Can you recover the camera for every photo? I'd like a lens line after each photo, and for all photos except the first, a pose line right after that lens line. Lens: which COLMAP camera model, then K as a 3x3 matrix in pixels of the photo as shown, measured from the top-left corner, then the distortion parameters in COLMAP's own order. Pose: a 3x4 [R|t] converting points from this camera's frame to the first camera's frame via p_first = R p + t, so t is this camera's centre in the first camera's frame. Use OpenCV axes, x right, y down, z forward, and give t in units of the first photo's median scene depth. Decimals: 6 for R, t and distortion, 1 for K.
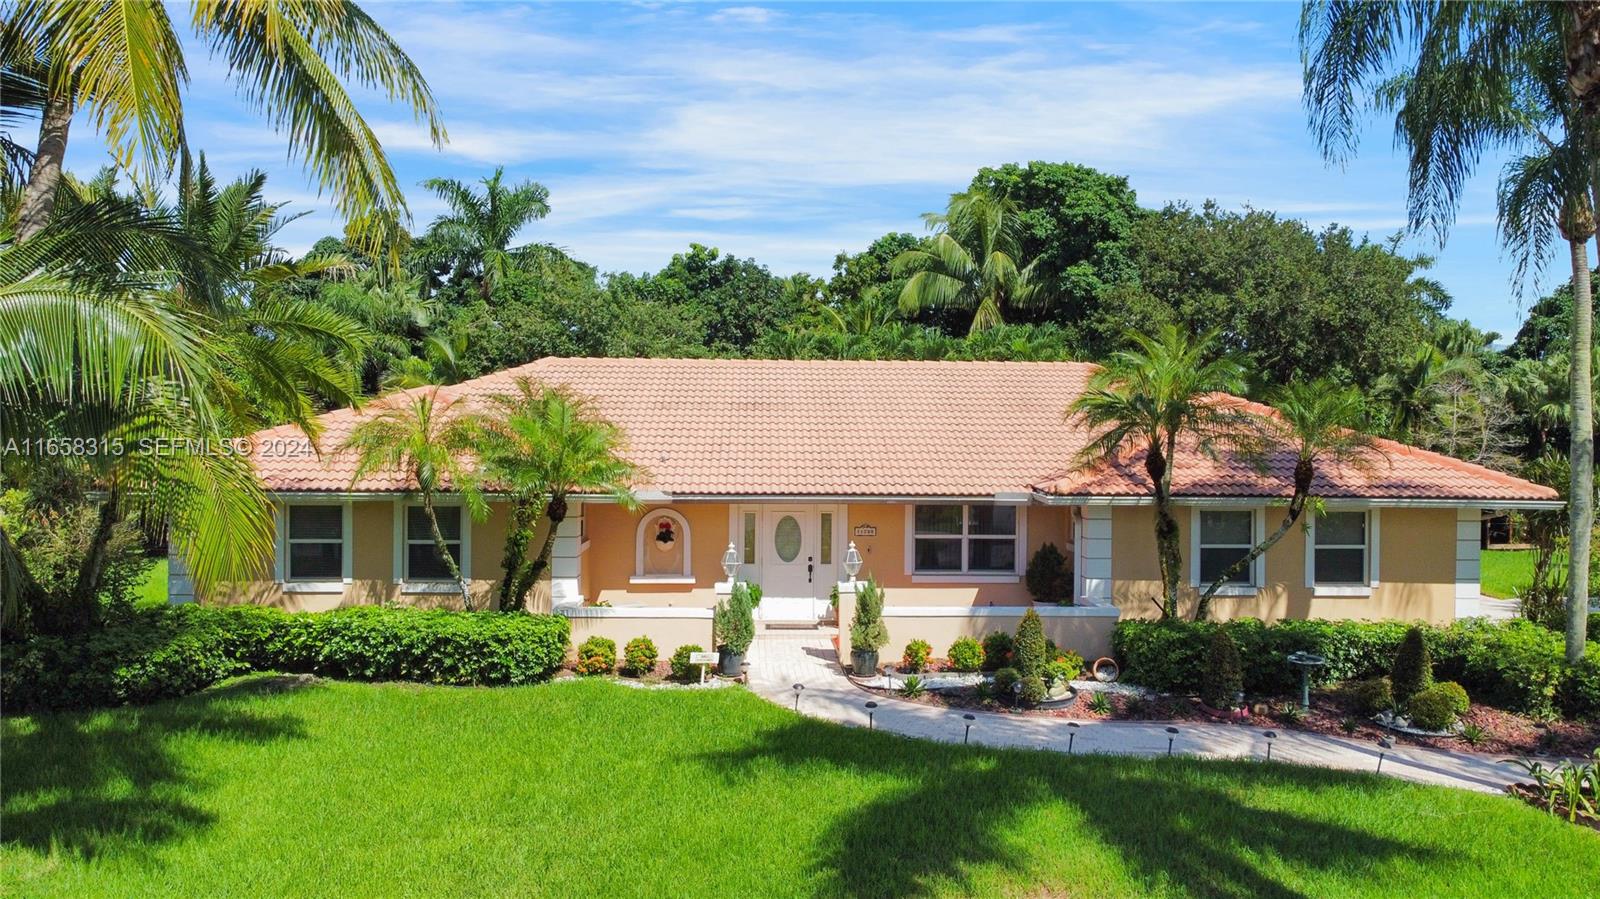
lens RADIAL K [[1224.2, 0, 809.5], [0, 1224.2, 436.4], [0, 0, 1]] dist [0.004514, -0.012564]
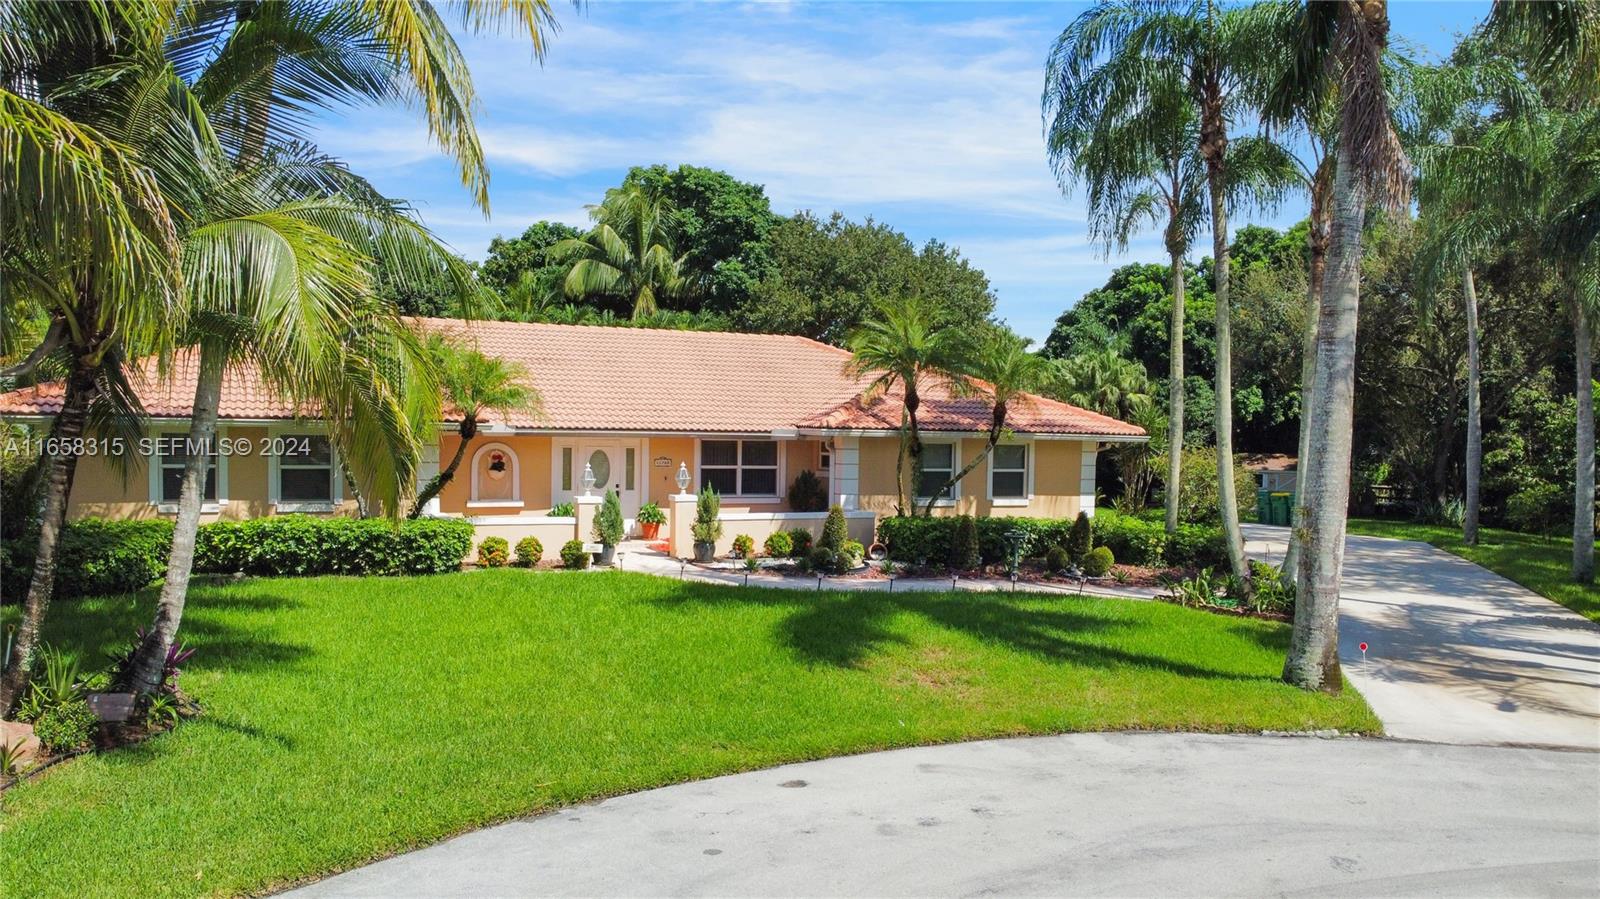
lens RADIAL K [[1224.2, 0, 802.3], [0, 1224.2, 498.0], [0, 0, 1]] dist [0.004514, -0.012564]
pose [[0.932934, -0.011388, 0.359866, -0.280392], [-0.005393, 0.998946, 0.045594, 0.059937], [-0.360006, -0.044477, 0.931889, -0.201191]]
